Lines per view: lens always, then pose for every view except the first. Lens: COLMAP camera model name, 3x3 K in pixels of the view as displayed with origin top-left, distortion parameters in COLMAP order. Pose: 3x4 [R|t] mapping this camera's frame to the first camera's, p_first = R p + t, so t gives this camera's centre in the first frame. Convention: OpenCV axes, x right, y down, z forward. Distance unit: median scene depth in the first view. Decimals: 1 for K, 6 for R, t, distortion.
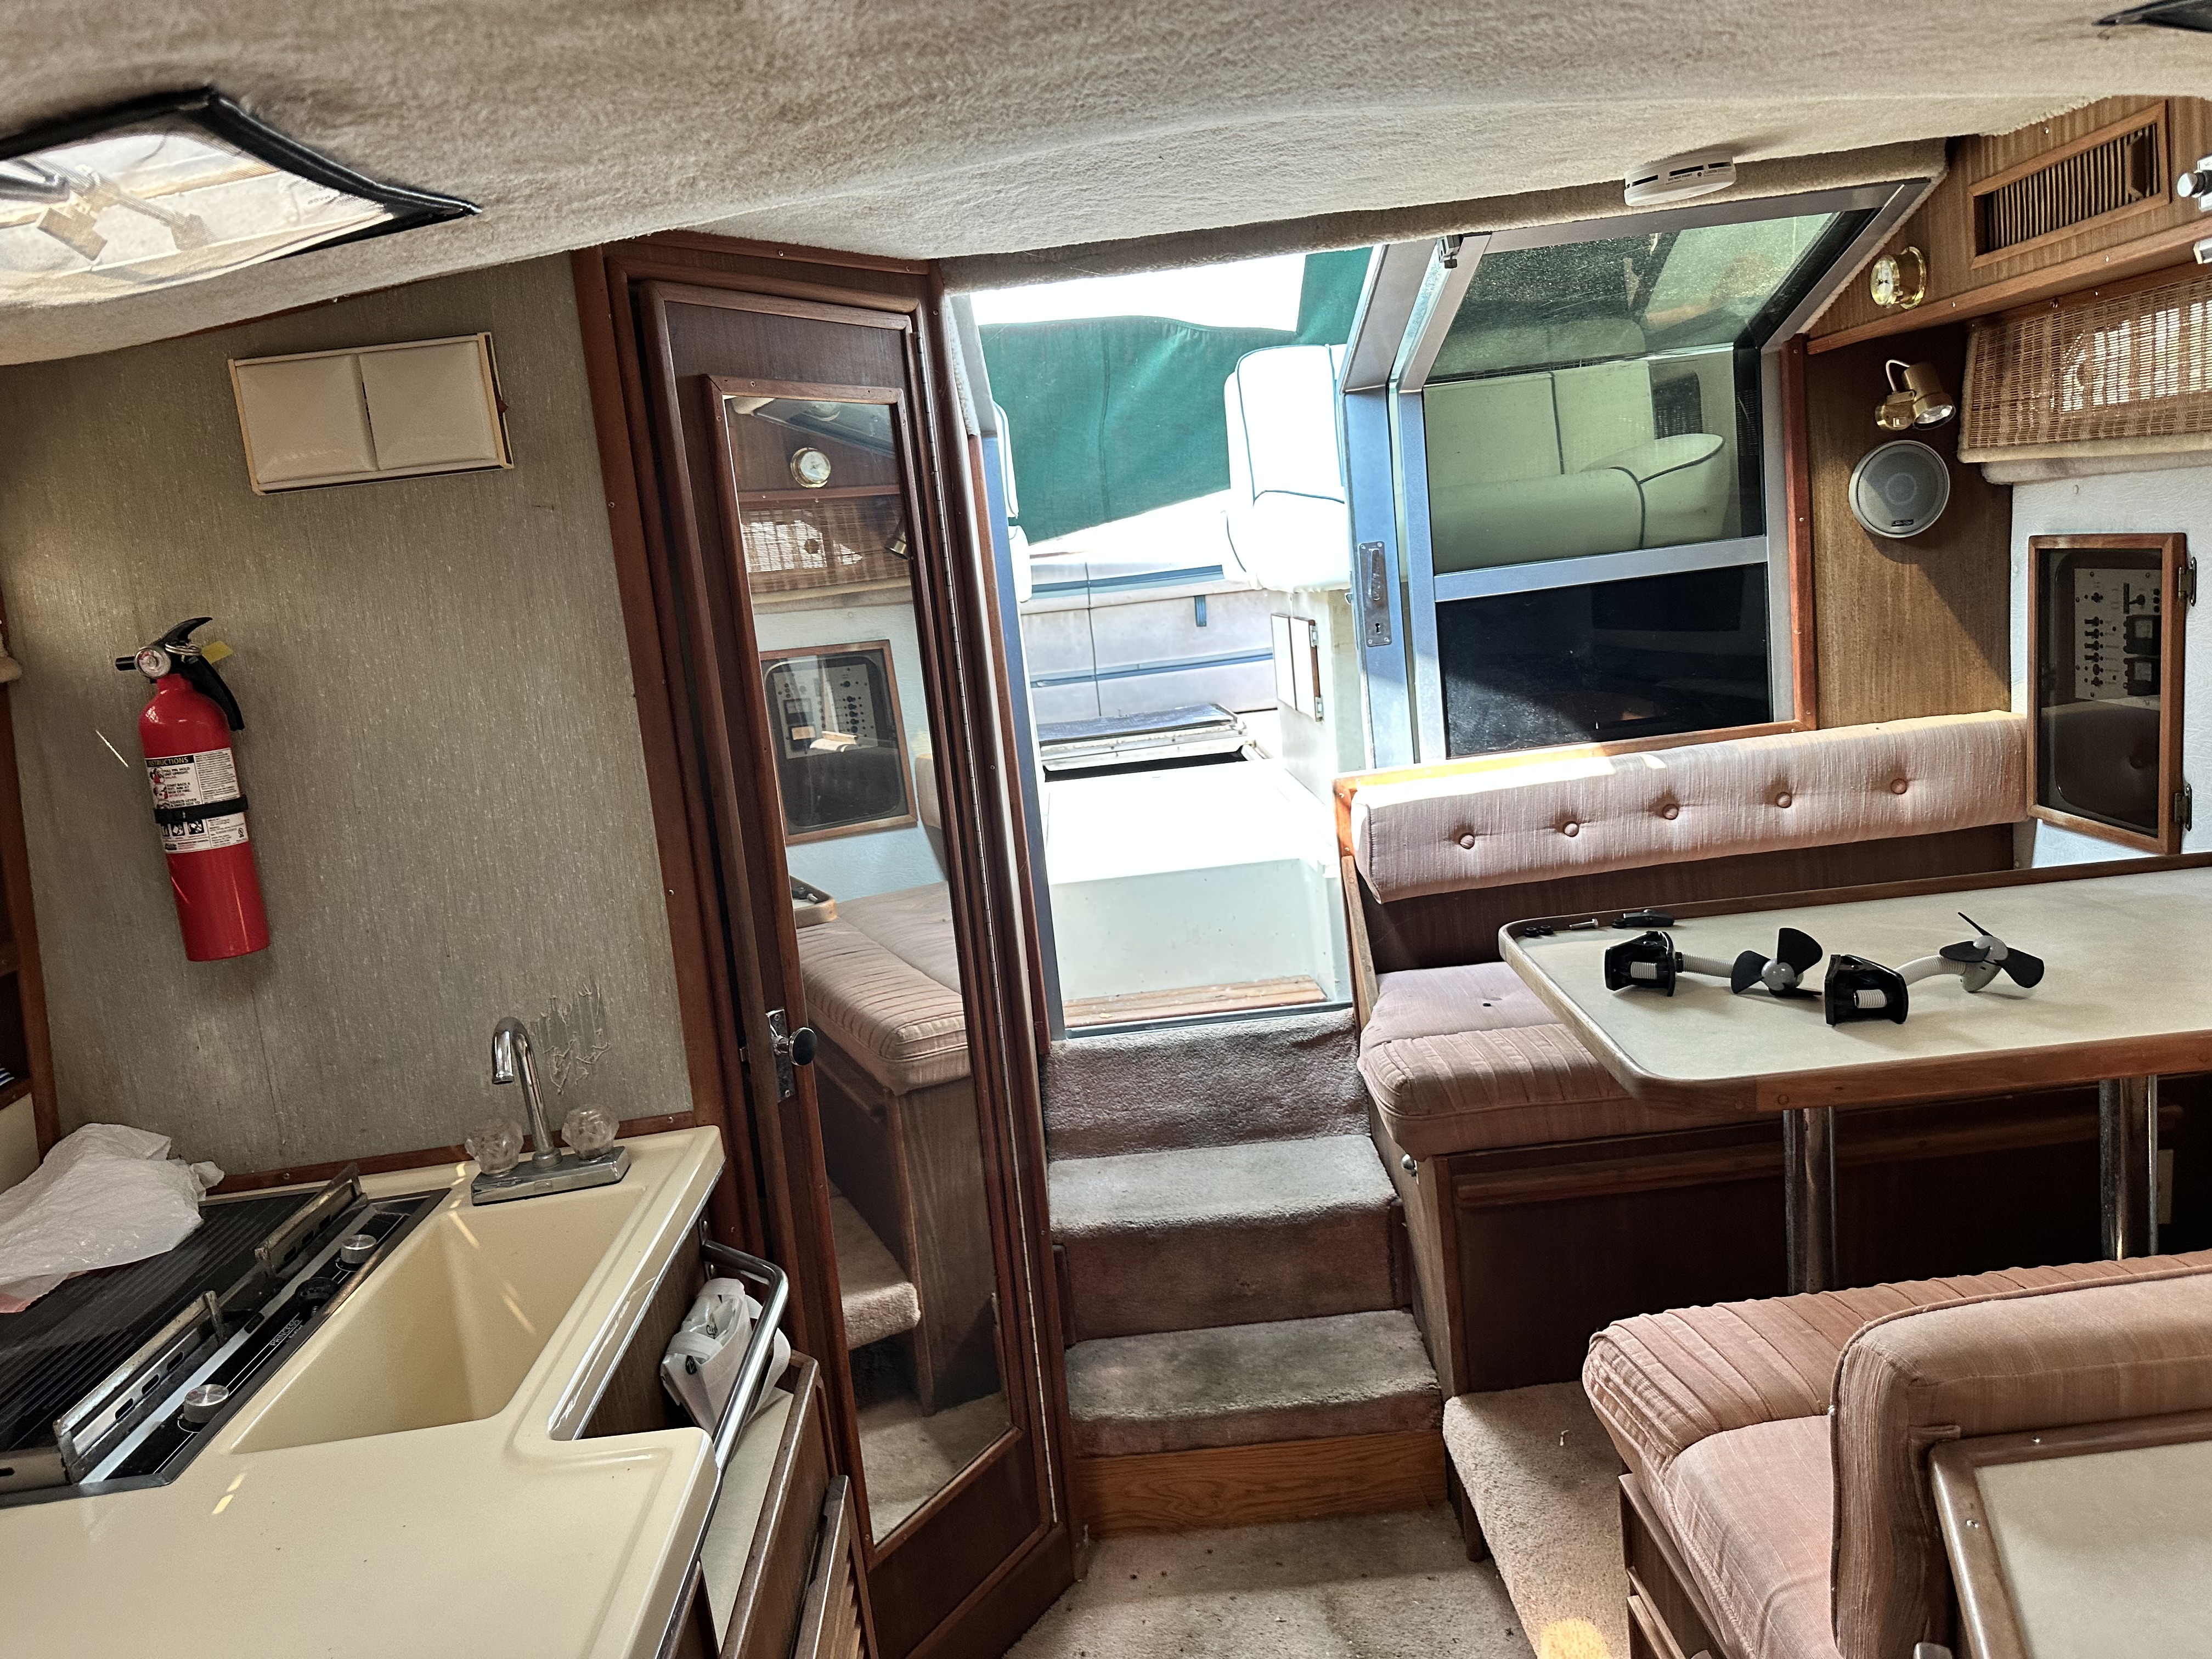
lens RADIAL K [[1577.4, 0, 1084.2], [0, 1577.4, 832.8], [0, 0, 1]] dist [0.015240, -0.025064]
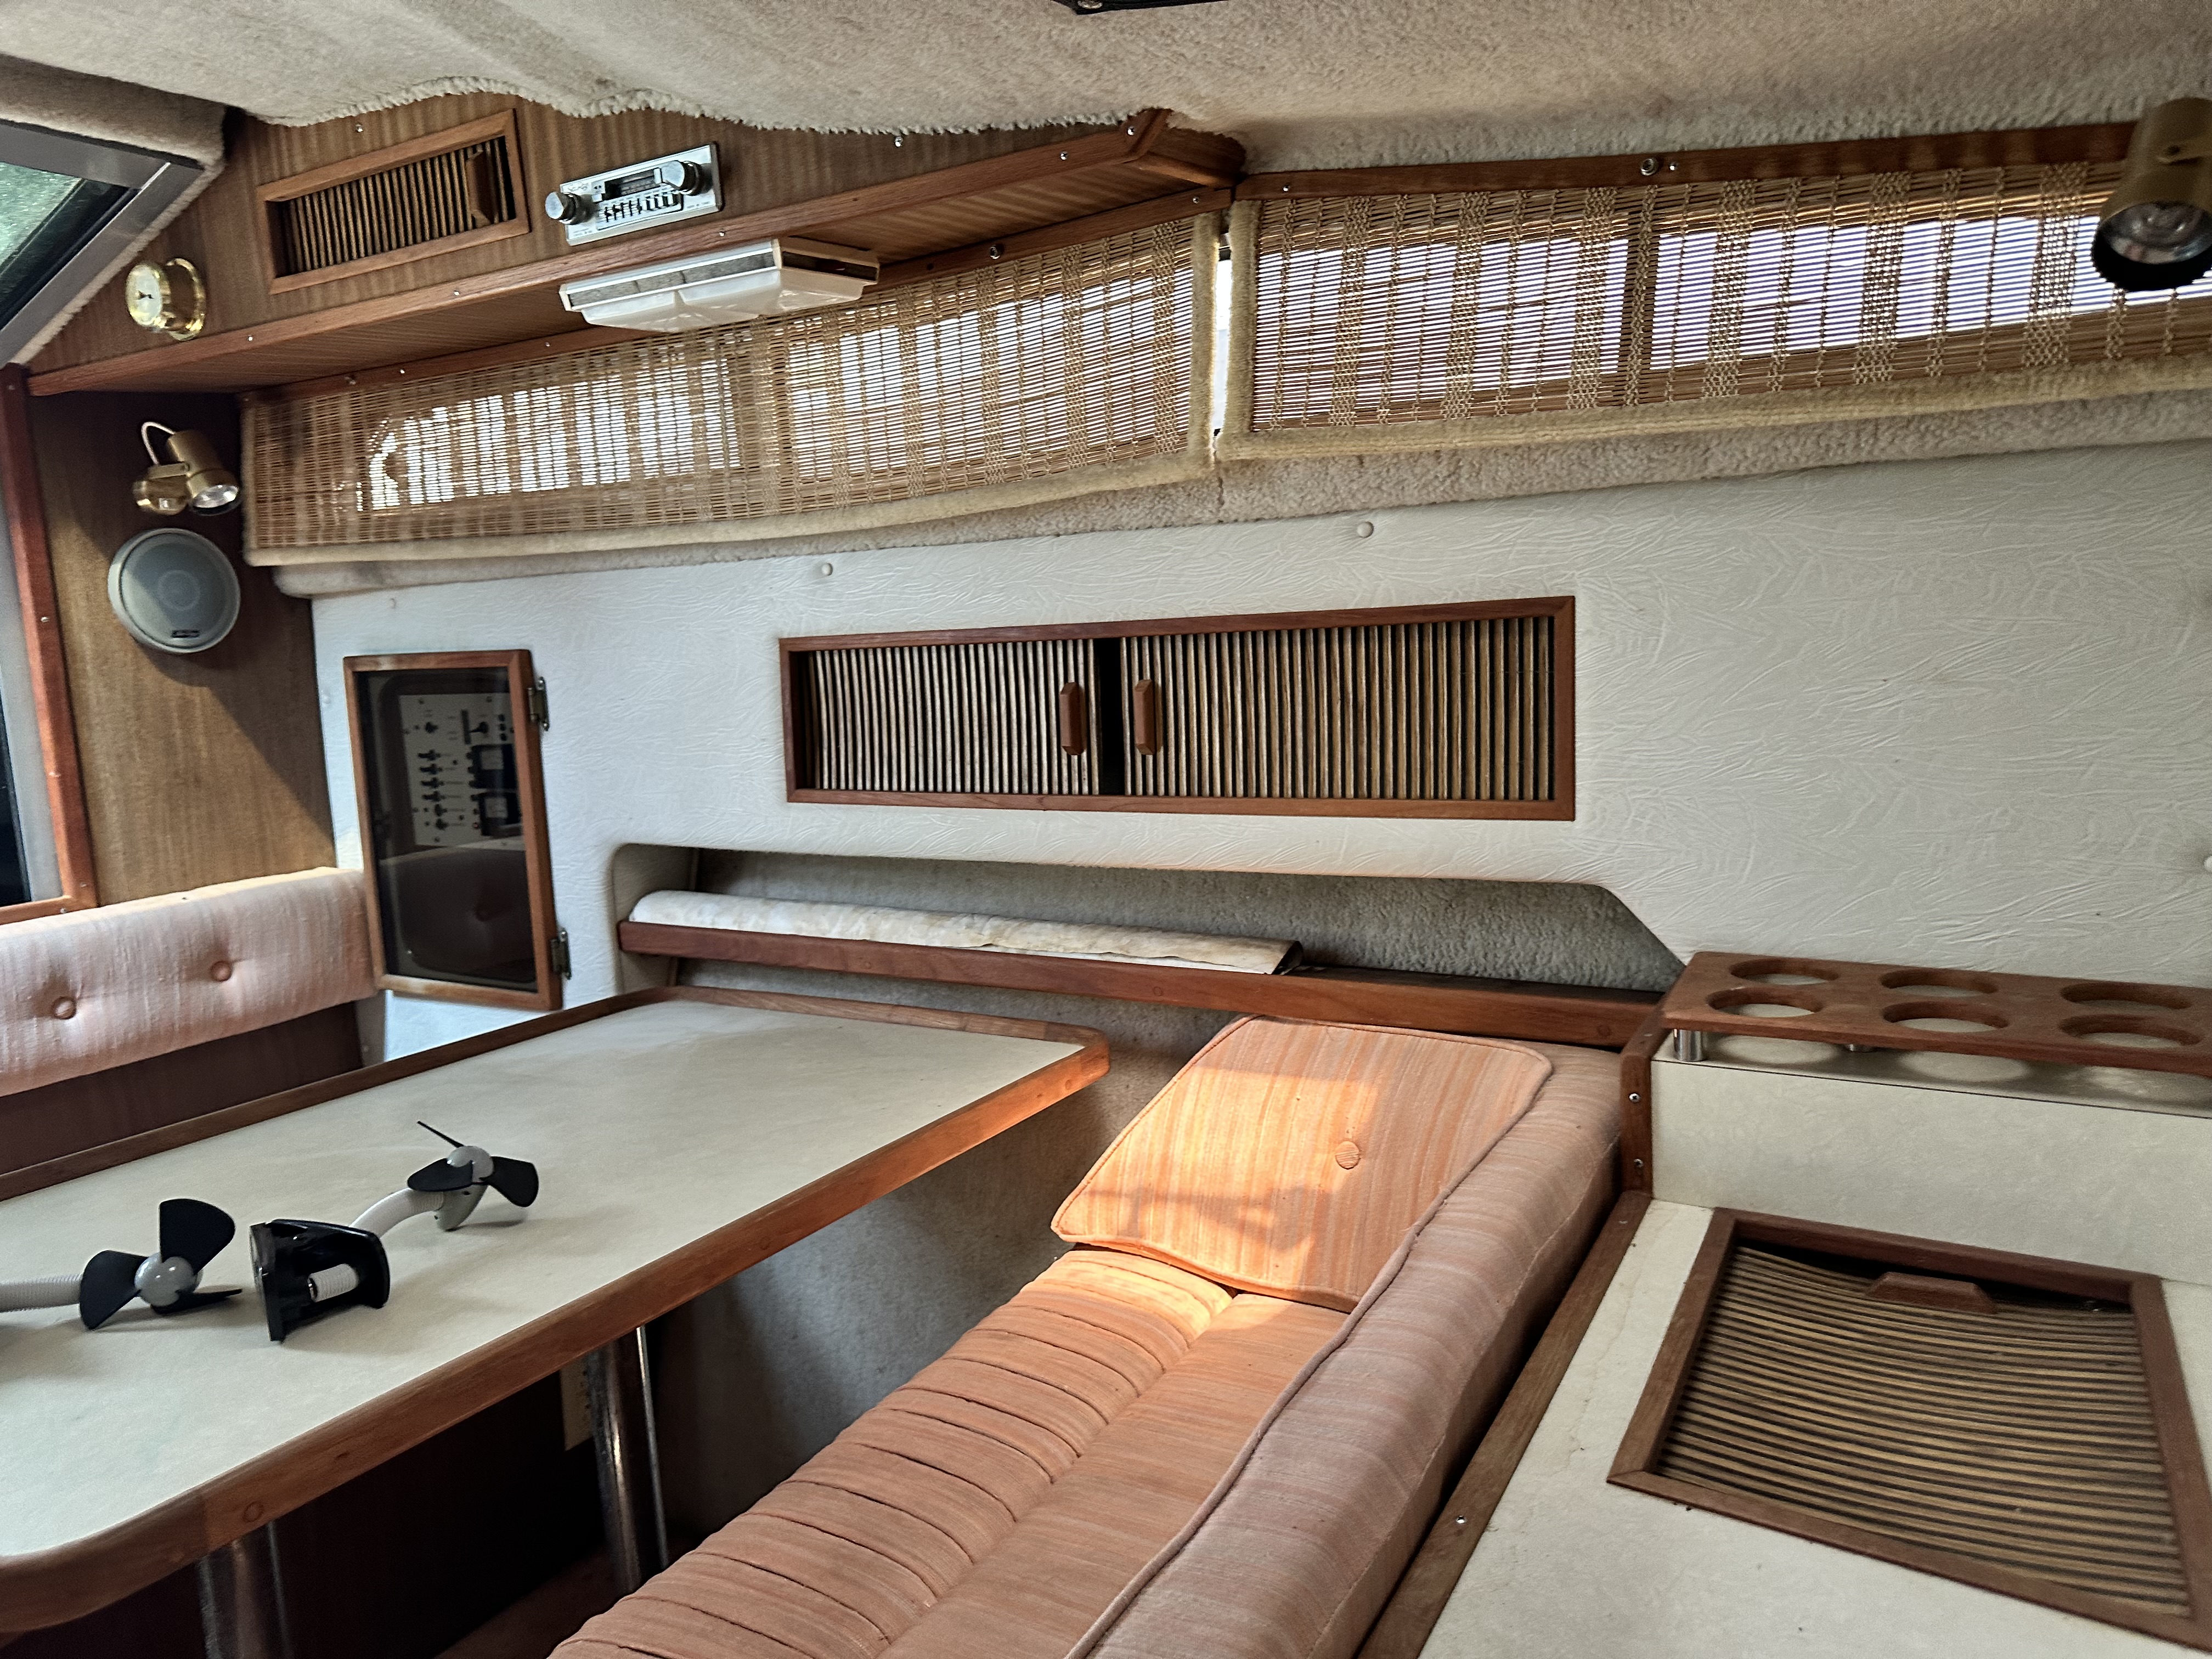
lens RADIAL K [[1577.4, 0, 1096.2], [0, 1577.4, 842.0], [0, 0, 1]] dist [0.015240, -0.025064]
pose [[0.499648, -0.038198, 0.865386, 0.075329], [0.141636, 0.989185, -0.038113, -0.002145], [-0.854571, 0.141613, 0.499654, 0.281838]]
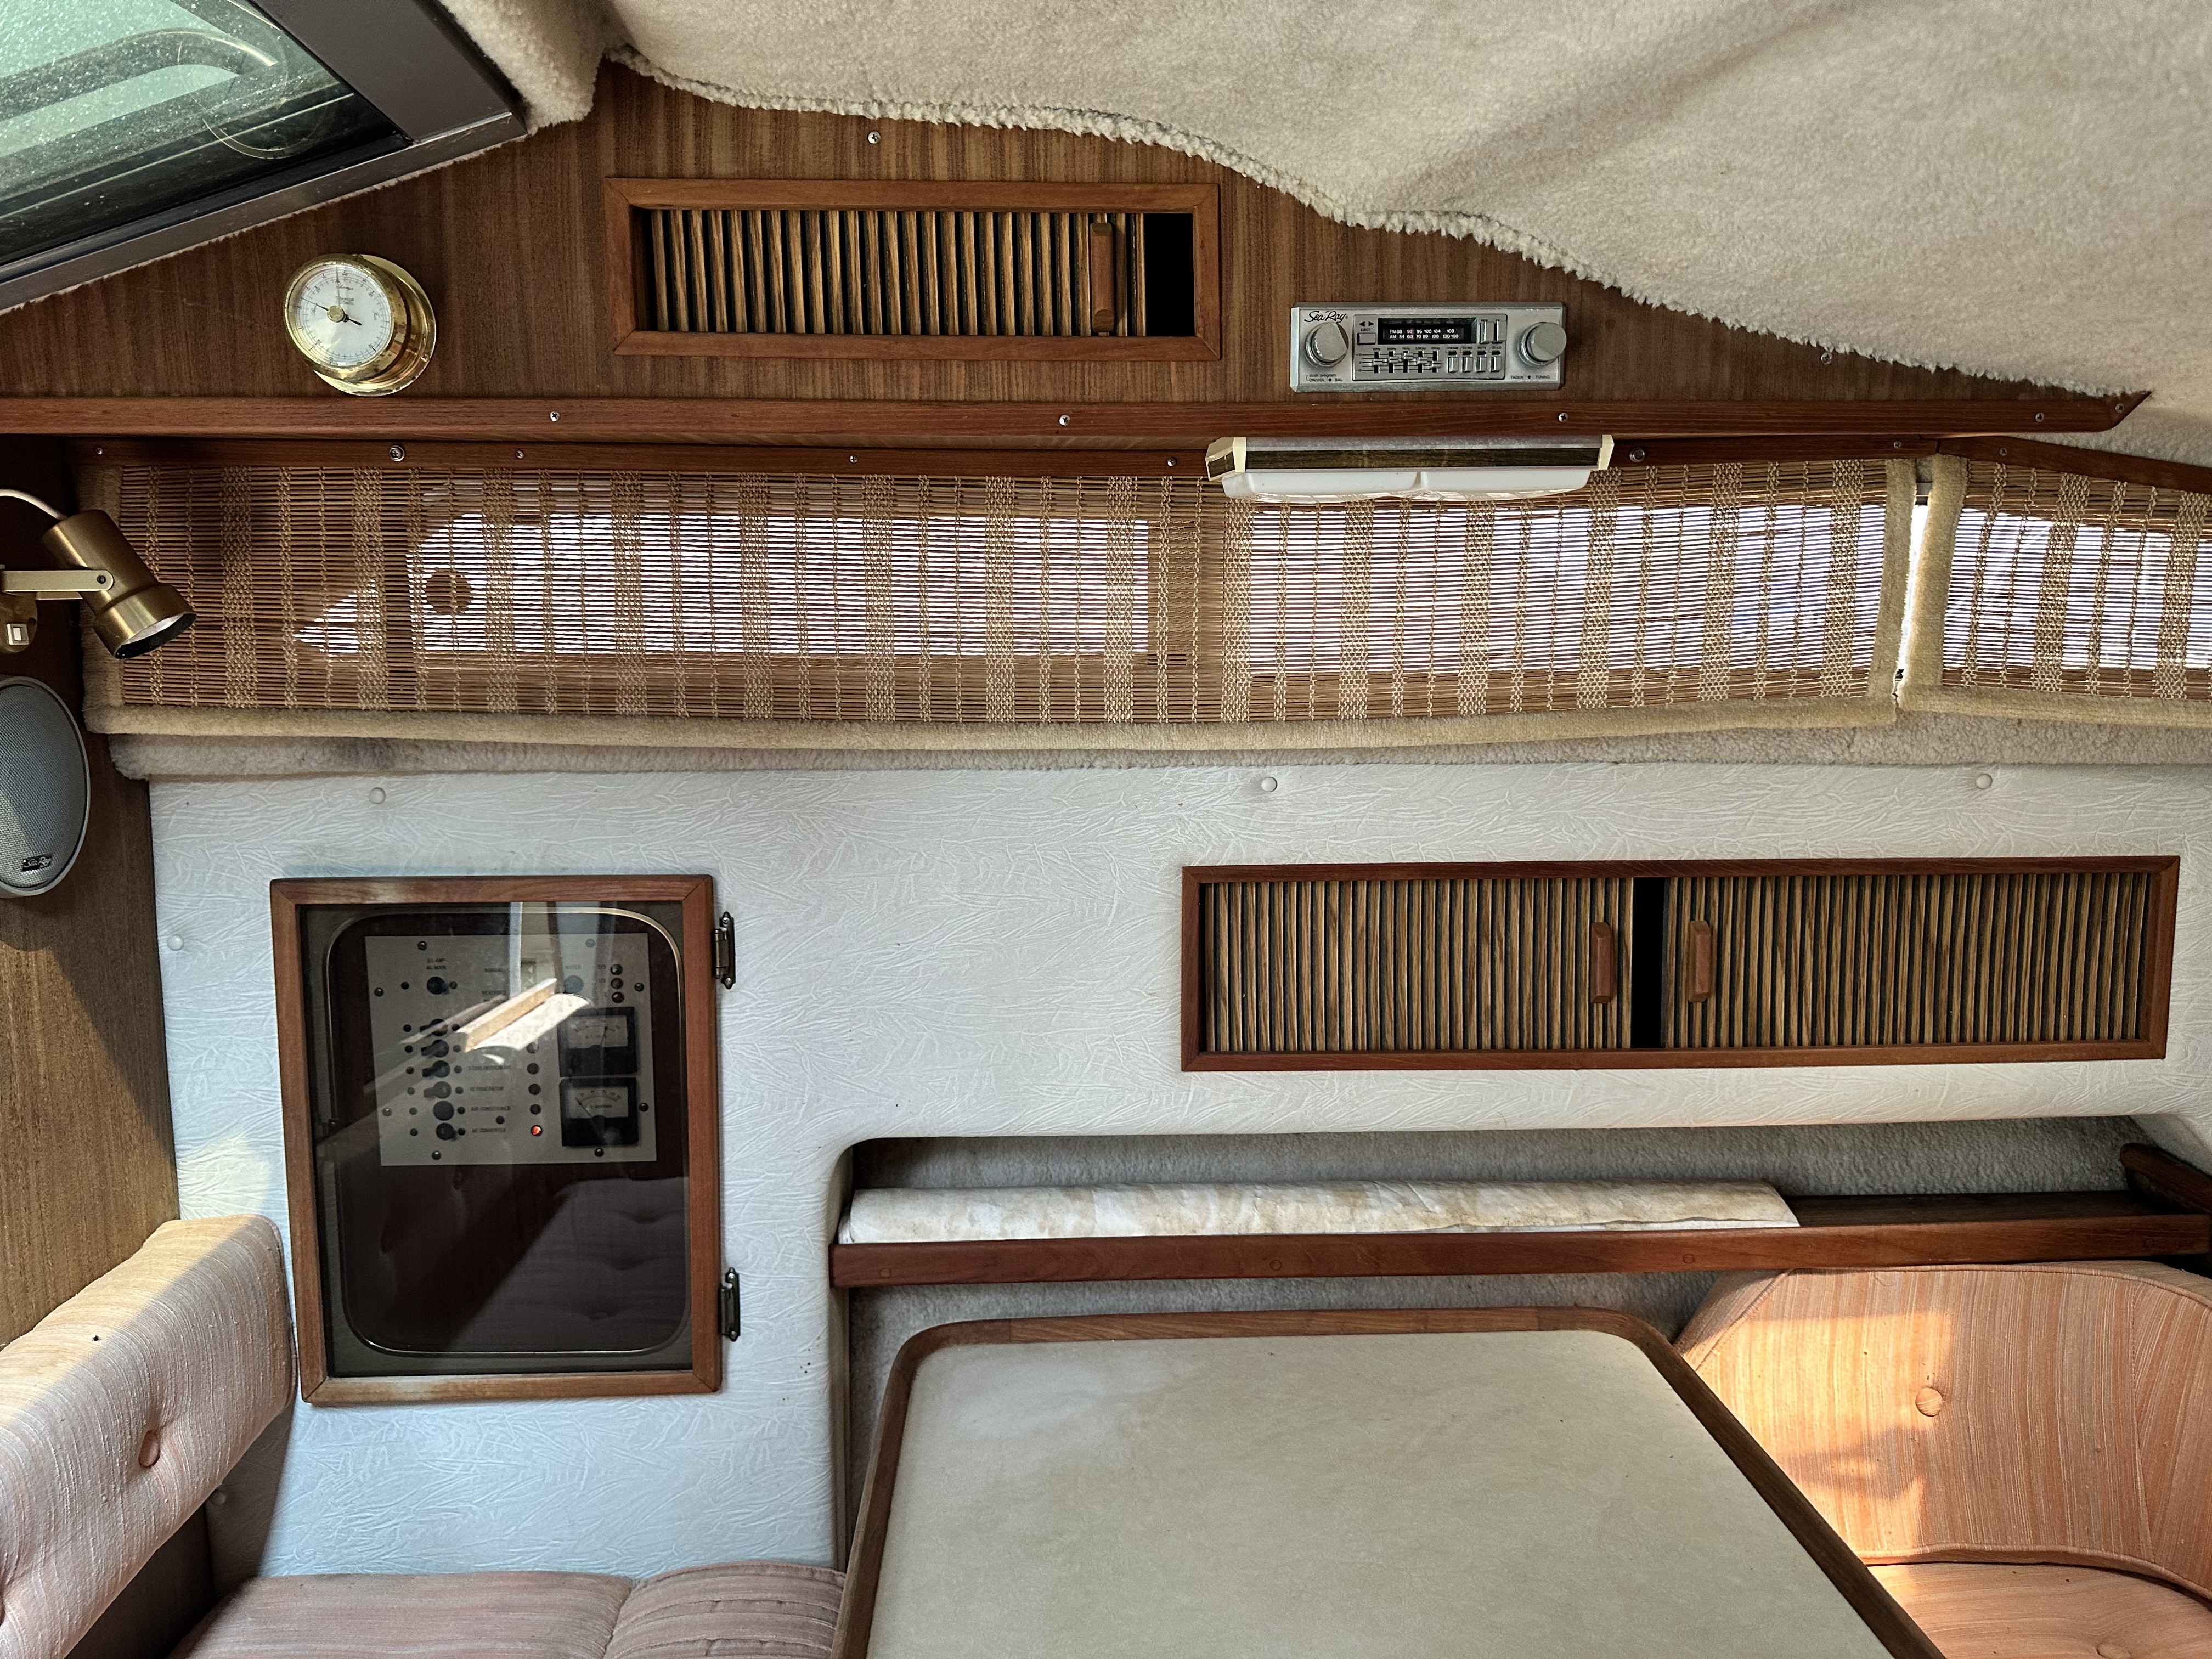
lens RADIAL K [[1577.4, 0, 1111.0], [0, 1577.4, 833.7], [0, 0, 1]] dist [0.015240, -0.025064]
pose [[-0.071839, -0.019586, 0.997224, 0.070069], [0.181153, 0.982923, 0.032355, -0.189629], [-0.980828, 0.182975, -0.067064, 0.851083]]
